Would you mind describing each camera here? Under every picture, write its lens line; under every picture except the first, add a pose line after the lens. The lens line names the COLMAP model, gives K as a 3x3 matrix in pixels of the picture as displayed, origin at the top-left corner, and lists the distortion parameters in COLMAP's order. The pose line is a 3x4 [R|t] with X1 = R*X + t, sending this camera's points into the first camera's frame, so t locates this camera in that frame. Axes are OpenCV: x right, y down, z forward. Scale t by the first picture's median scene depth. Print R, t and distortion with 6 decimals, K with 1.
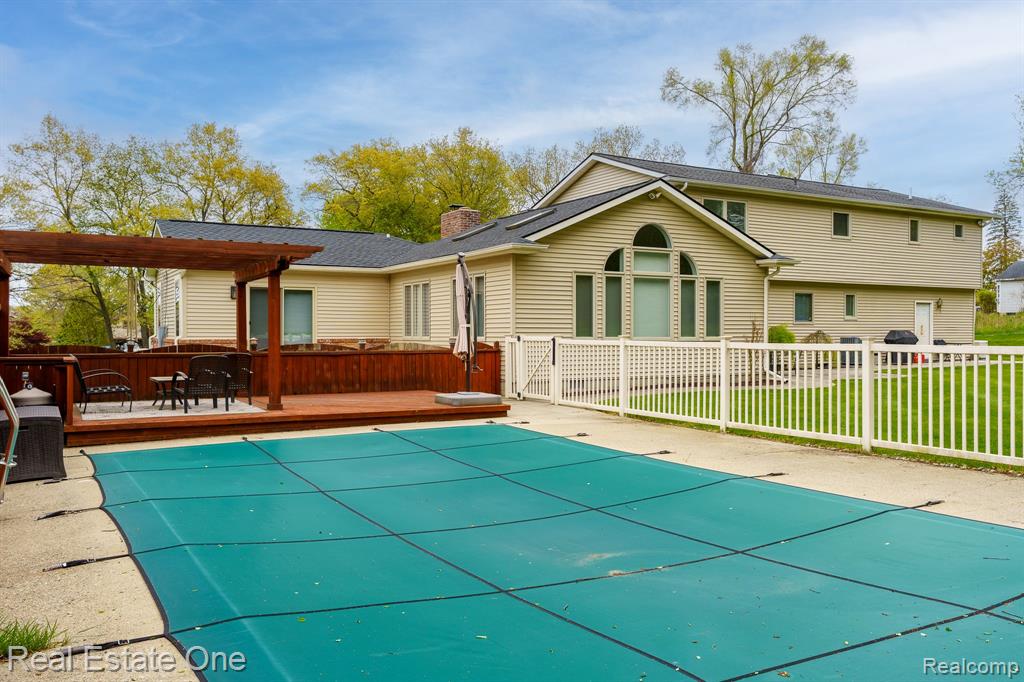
lens RADIAL K [[846.3, 0, 536.1], [0, 846.3, 336.4], [0, 0, 1]] dist [0.018198, -0.031408]
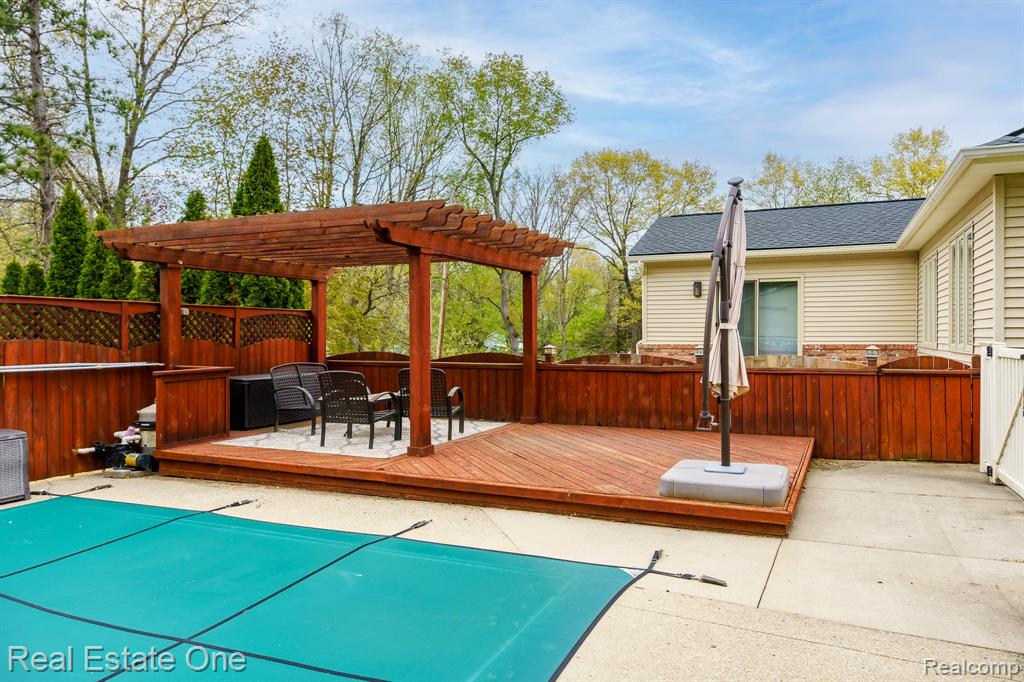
lens RADIAL K [[704.4, 0, 514.6], [0, 704.4, 340.3], [0, 0, 1]] dist [-0.003025, 0.000268]
pose [[0.580103, 0.004681, -0.814529, 0.122938], [0.000198, 0.999983, 0.005887, -0.004960], [0.814543, -0.003577, 0.580092, 0.477427]]
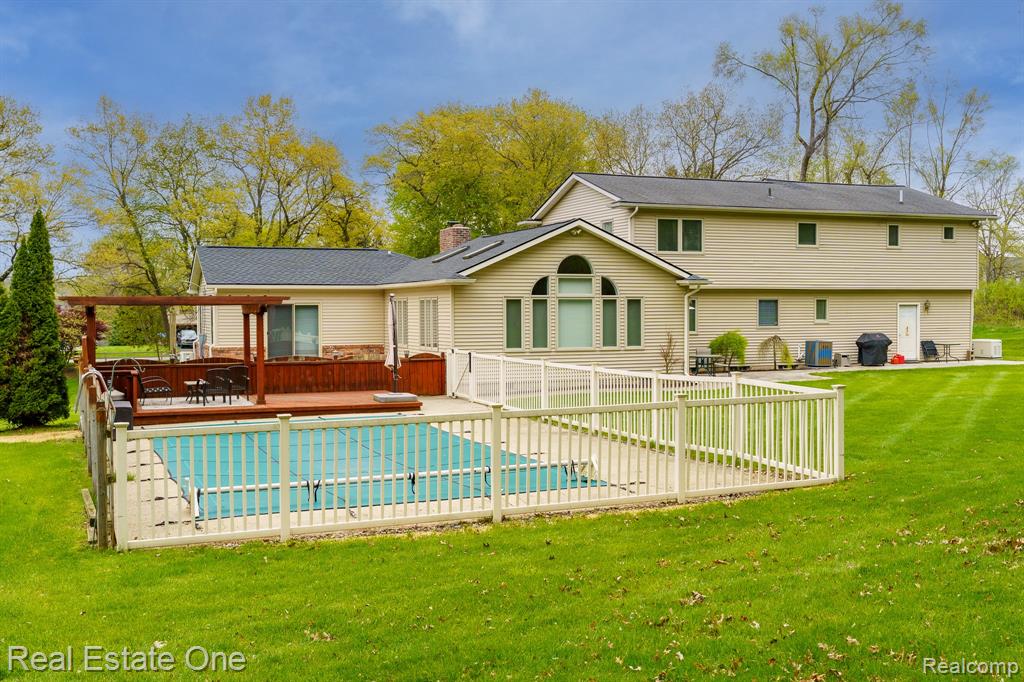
lens RADIAL K [[1069.7, 0, 517.3], [0, 1069.7, 337.8], [0, 0, 1]] dist [0.005969, 0.000000]
pose [[0.988595, -0.000783, -0.150595, 0.278690], [0.004288, 0.999727, 0.022950, -0.047406], [0.150536, -0.023334, 0.988329, -0.526327]]
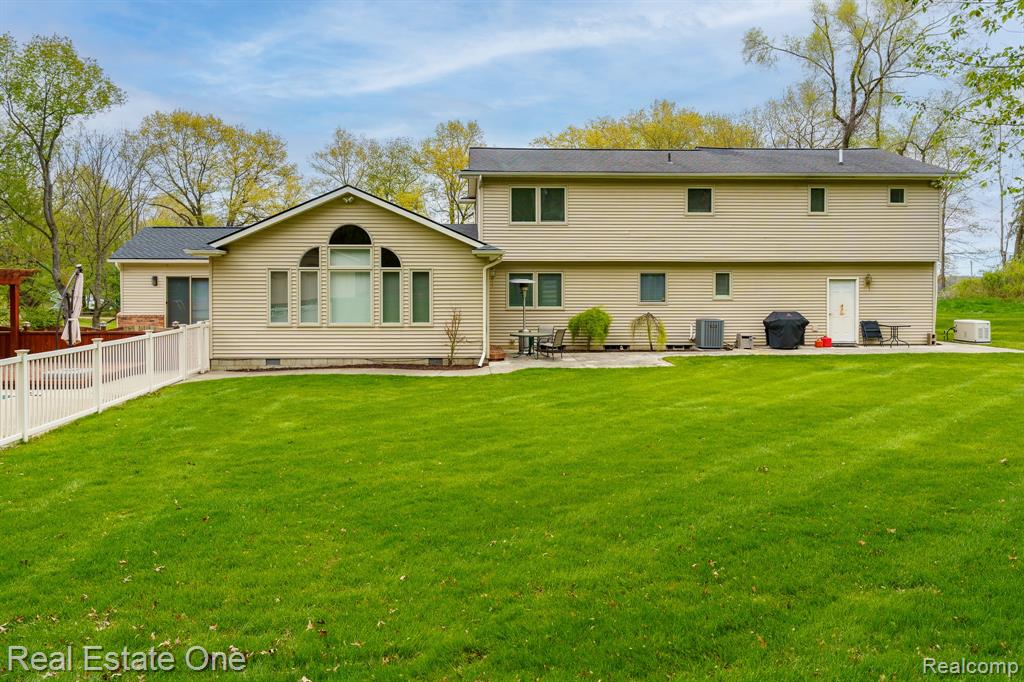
lens RADIAL K [[769.4, 0, 477.2], [0, 769.4, 287.1], [0, 0, 1]] dist [0.005267, -0.014644]
pose [[0.877973, 0.002284, -0.478706, 0.764947], [-0.002173, 0.999997, 0.000787, -0.047285], [0.478706, 0.000349, 0.877975, 0.162922]]
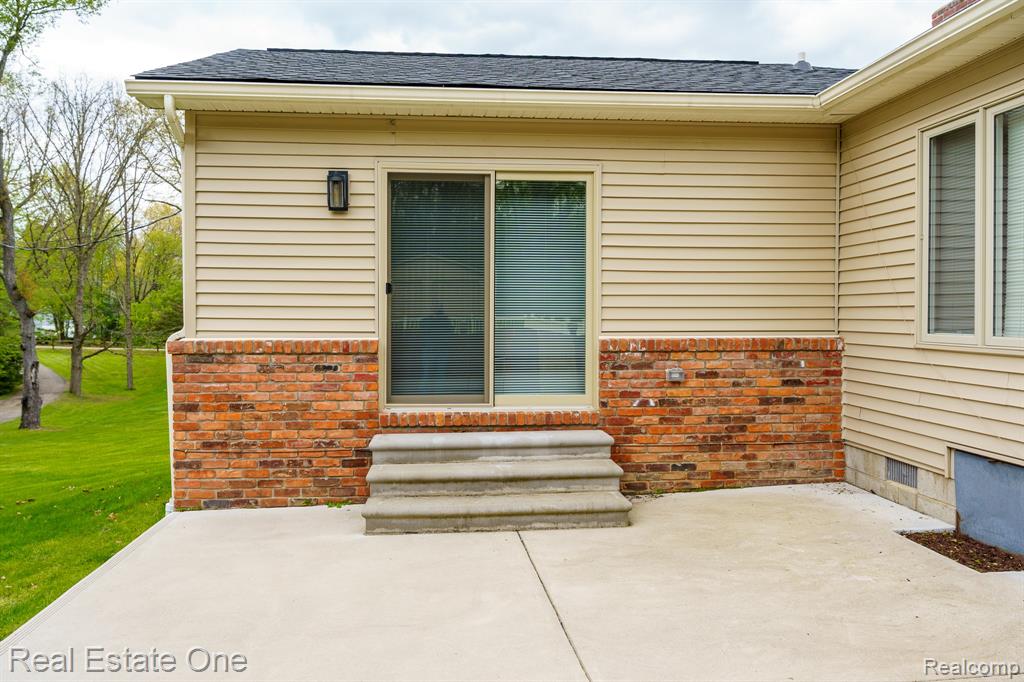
lens RADIAL K [[751.0, 0, 506.3], [0, 751.0, 331.3], [0, 0, 1]] dist [-0.047282, -0.005332]
pose [[0.908073, 0.009885, -0.418695, -0.199357], [-0.001585, 0.999795, 0.020167, -0.006200], [0.418809, -0.017649, 0.907903, 0.840042]]
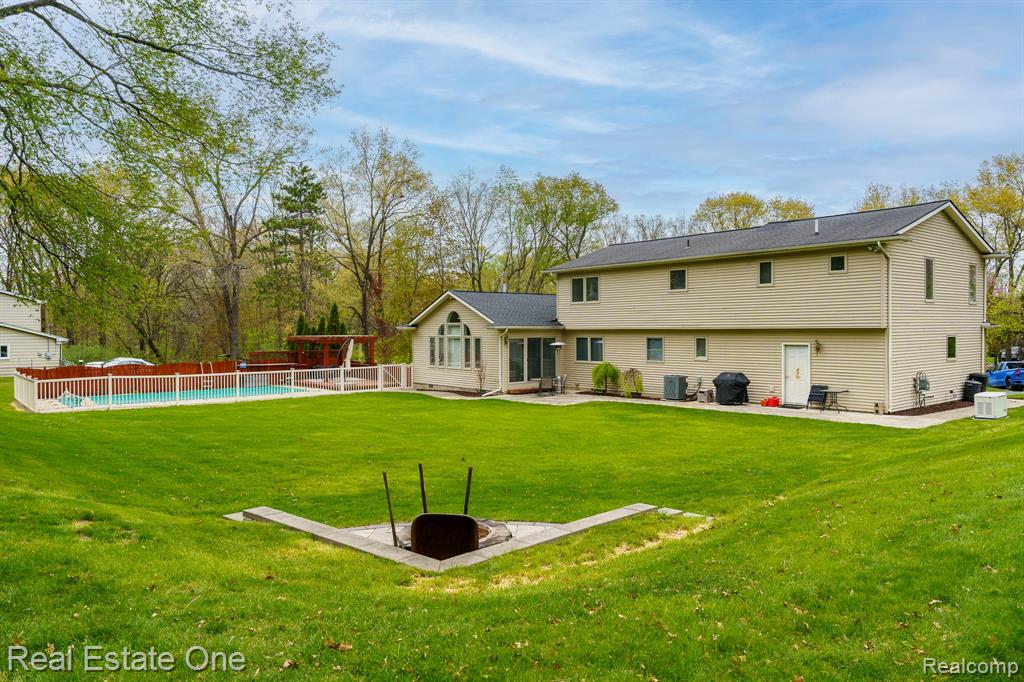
lens RADIAL K [[718.7, 0, 513.1], [0, 718.7, 334.9], [0, 0, 1]] dist [0.013229, 0.000856]
pose [[0.153480, 0.009060, -0.988110, 1.819487], [0.003199, 0.999948, 0.009665, -0.090050], [0.988147, -0.004644, 0.153443, 0.850778]]
